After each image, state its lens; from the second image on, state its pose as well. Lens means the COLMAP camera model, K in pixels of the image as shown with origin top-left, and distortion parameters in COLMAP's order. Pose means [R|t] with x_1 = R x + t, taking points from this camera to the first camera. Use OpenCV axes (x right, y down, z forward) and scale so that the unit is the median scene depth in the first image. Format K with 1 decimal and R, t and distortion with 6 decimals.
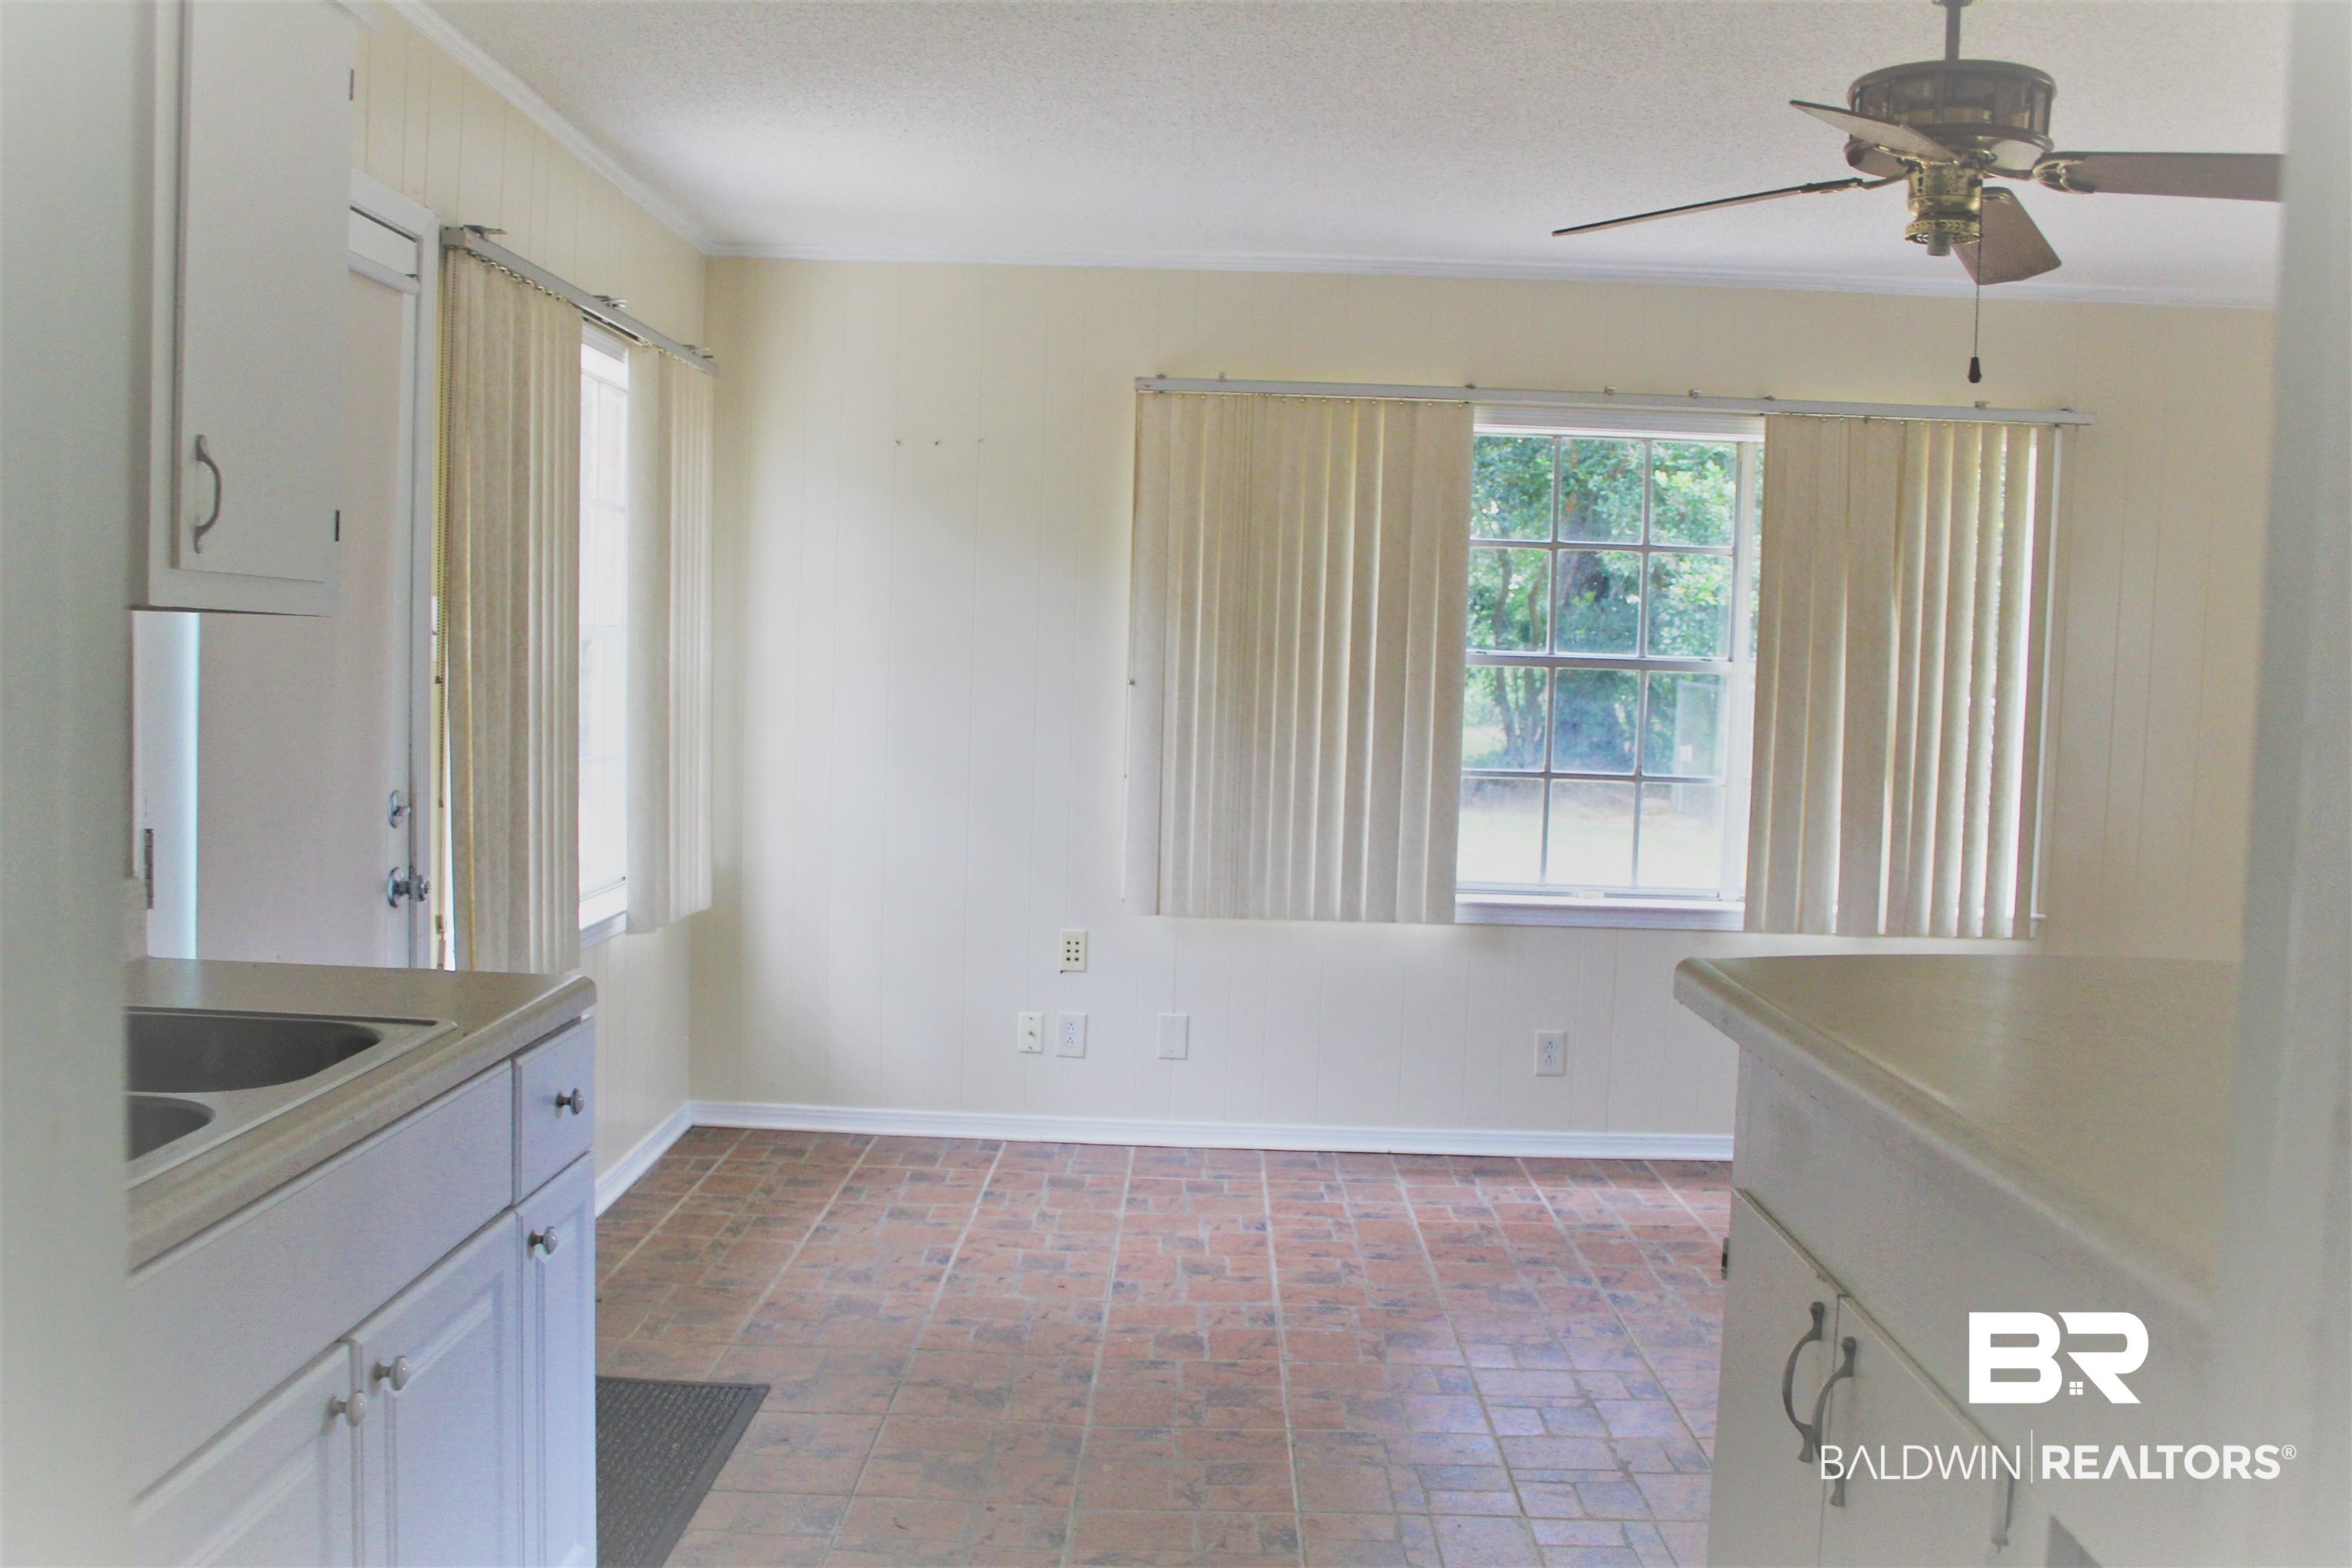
lens RADIAL K [[1974.7, 0, 1182.2], [0, 1974.7, 793.5], [0, 0, 1]] dist [-0.149733, 0.126371]
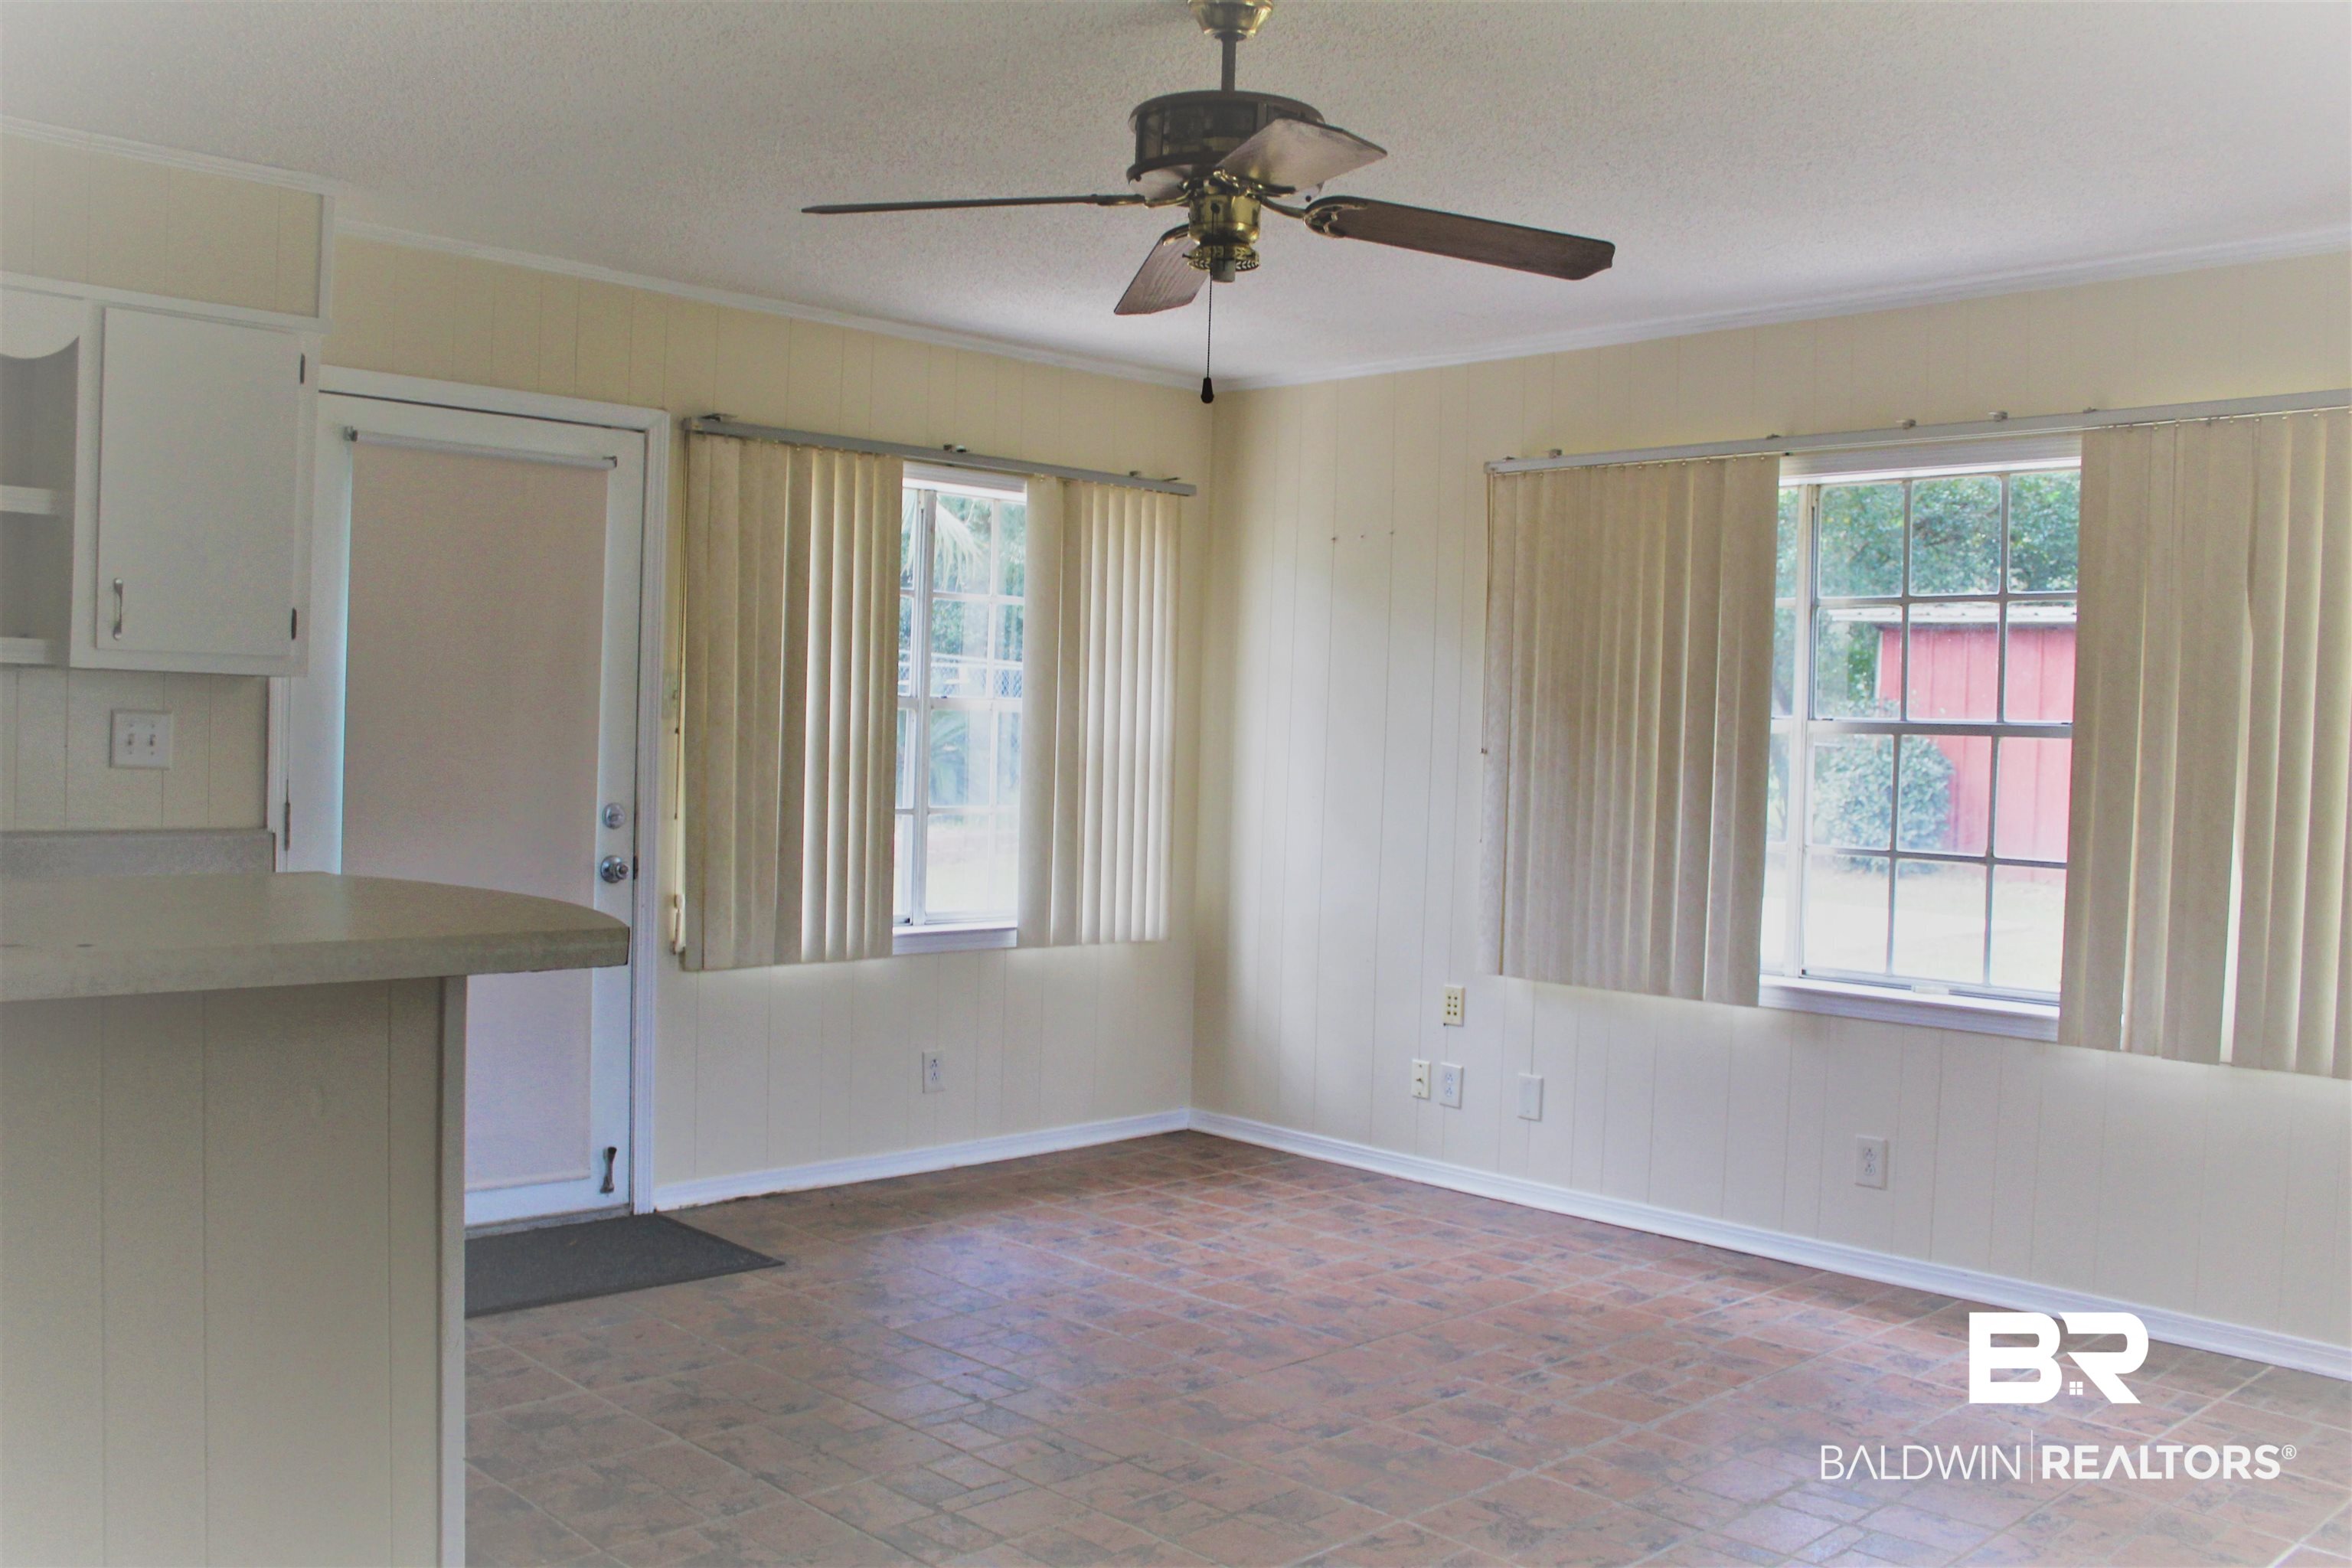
lens RADIAL K [[1974.7, 0, 1214.0], [0, 1974.7, 805.7], [0, 0, 1]] dist [-0.149733, 0.126371]
pose [[0.729349, 0.015322, -0.683970, 0.600638], [-0.053829, 0.997935, -0.035045, 0.017603], [0.682021, 0.062378, 0.728667, 0.143839]]
